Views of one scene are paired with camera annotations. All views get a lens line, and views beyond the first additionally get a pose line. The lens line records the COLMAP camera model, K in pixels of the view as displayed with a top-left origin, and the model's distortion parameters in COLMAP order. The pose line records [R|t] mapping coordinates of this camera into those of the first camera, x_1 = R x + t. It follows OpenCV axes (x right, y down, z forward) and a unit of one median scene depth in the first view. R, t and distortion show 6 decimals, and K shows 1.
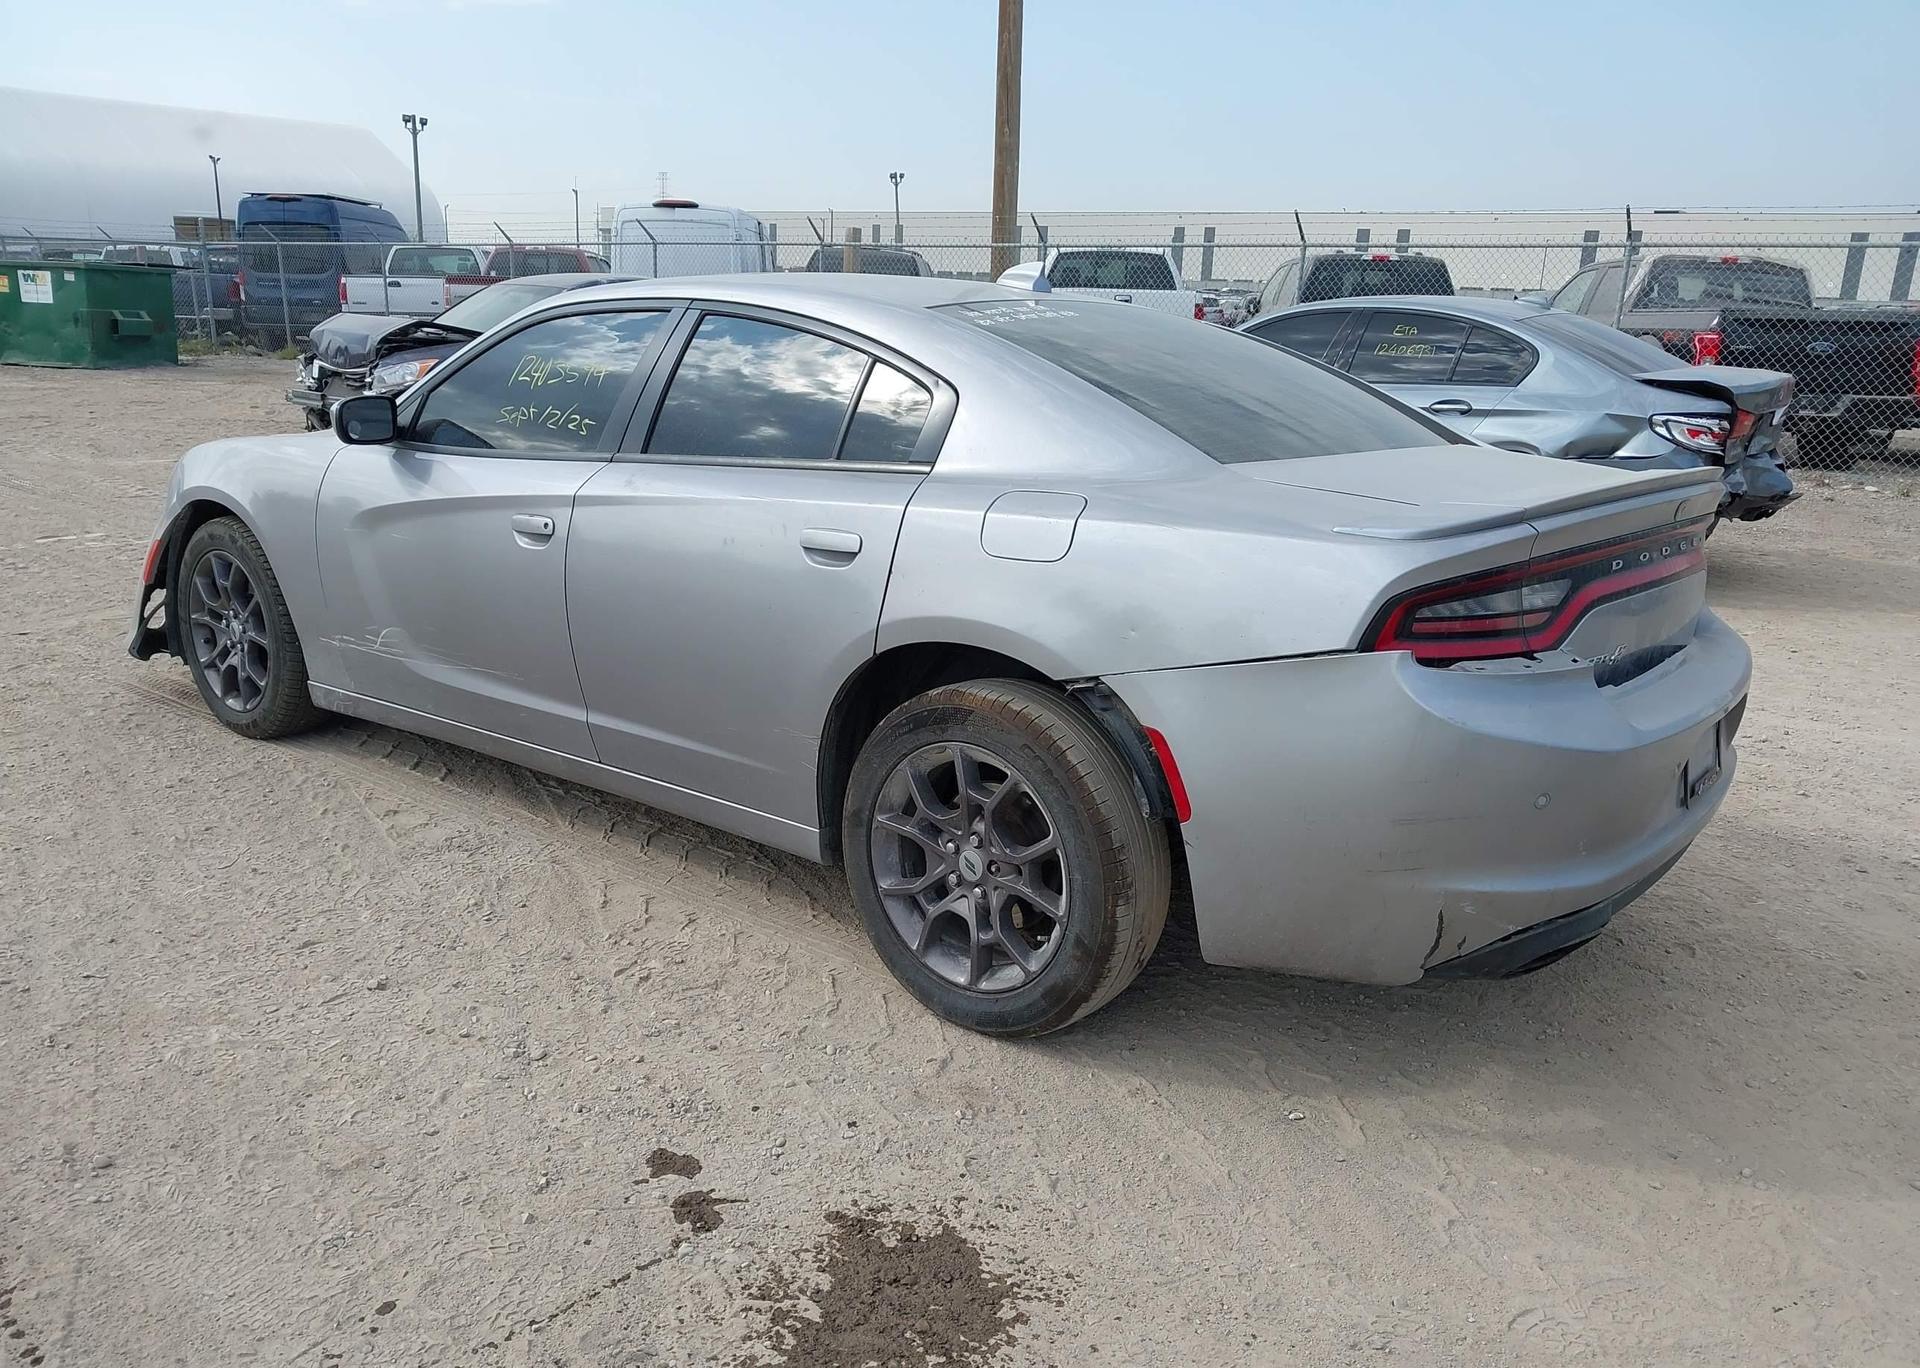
lens RADIAL K [[1537.4, 0, 974.8], [0, 1537.4, 686.8], [0, 0, 1]] dist [-0.000094, 0.015550]
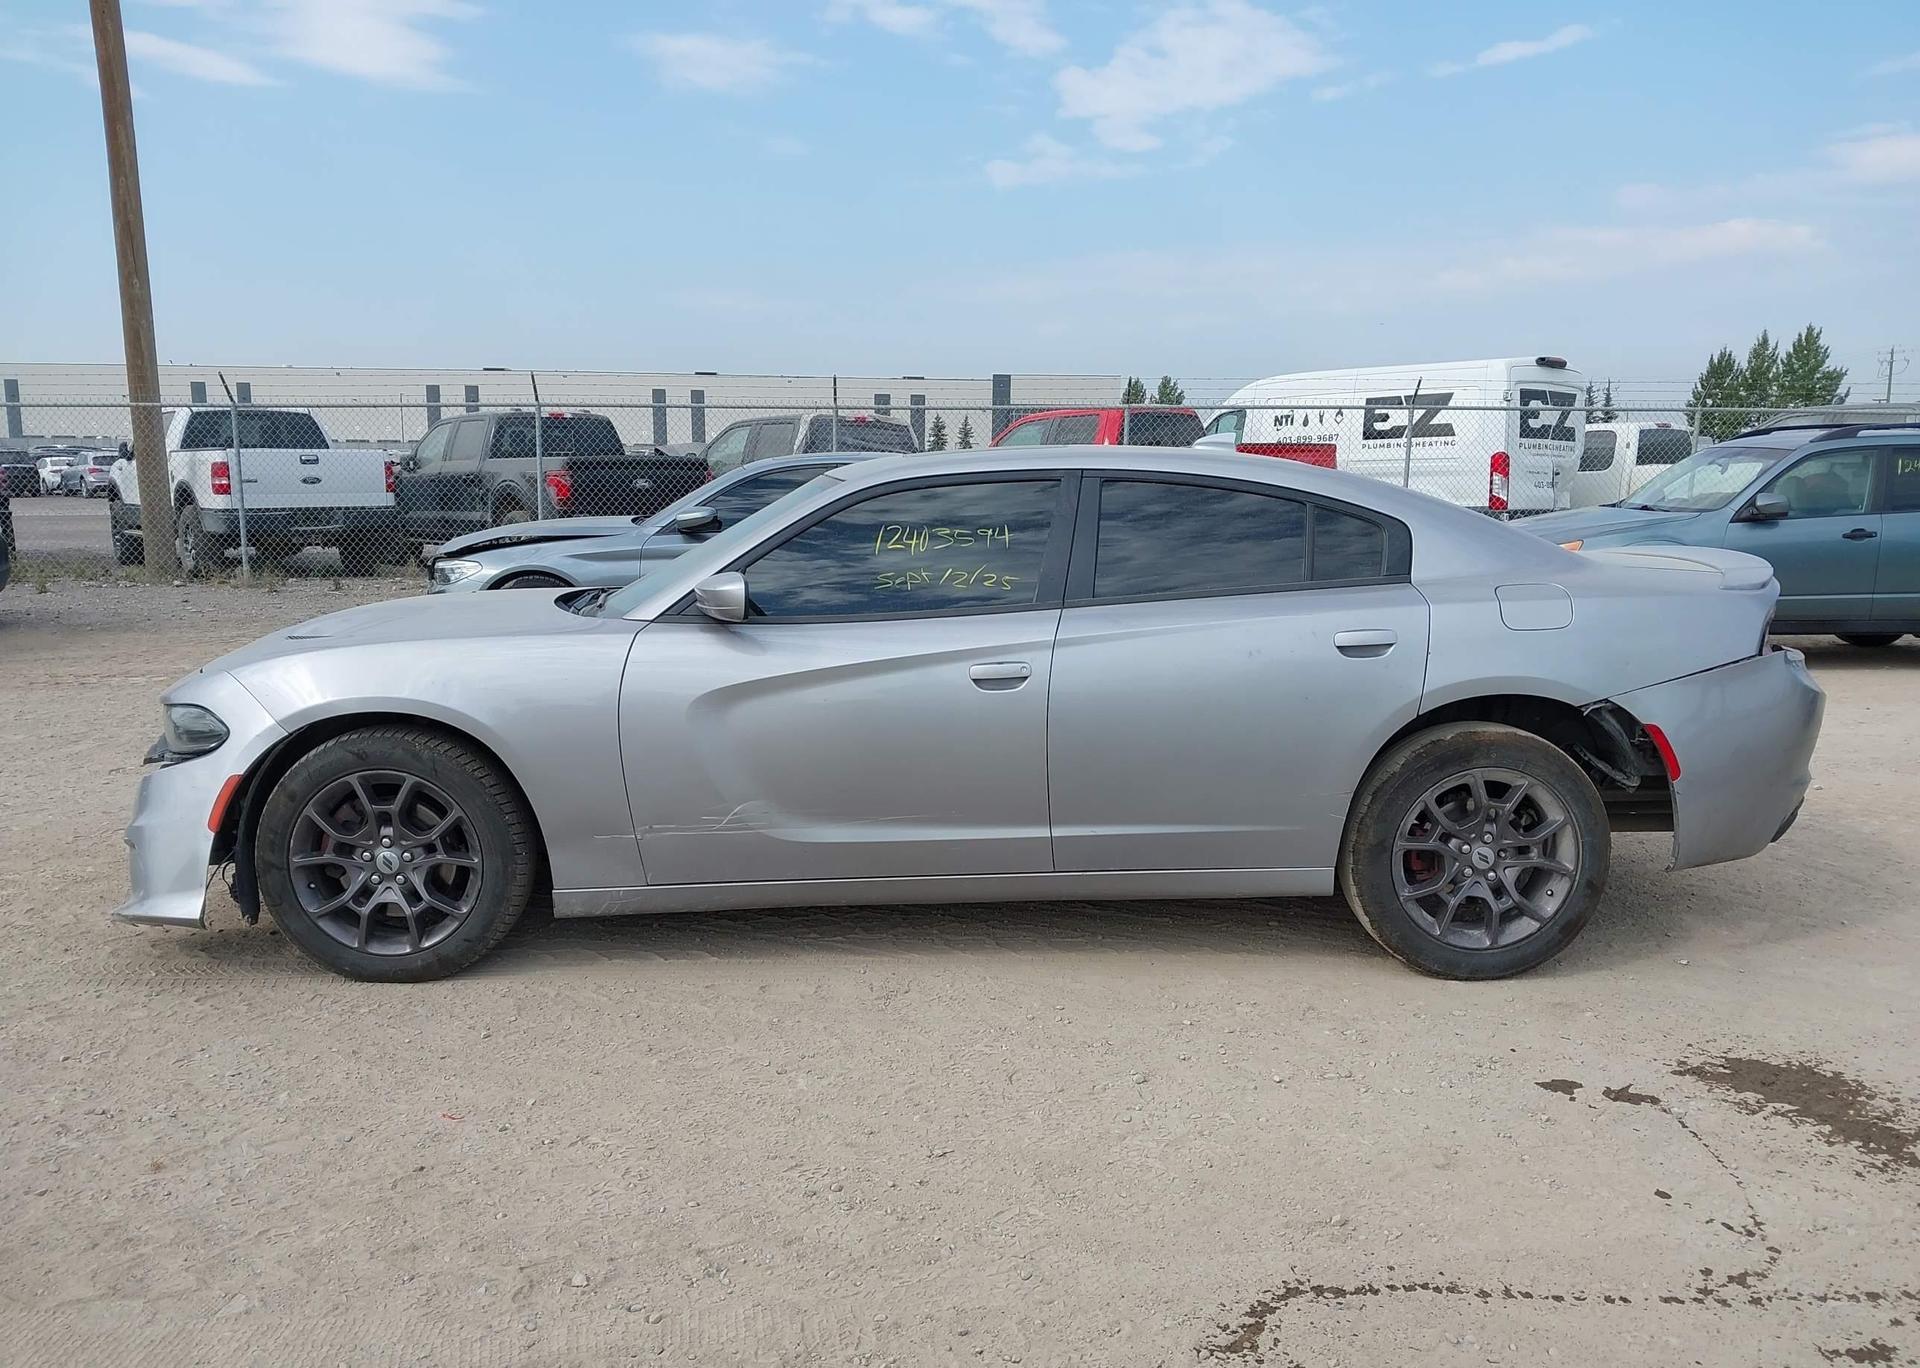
lens RADIAL K [[1537.4, 0, 947.6], [0, 1537.4, 694.5], [0, 0, 1]] dist [-0.000094, 0.015550]
pose [[0.760931, -0.122888, 0.637089, -1.051871], [0.179509, 0.983446, -0.024707, -0.068979], [-0.623507, 0.133164, 0.770394, 0.179692]]
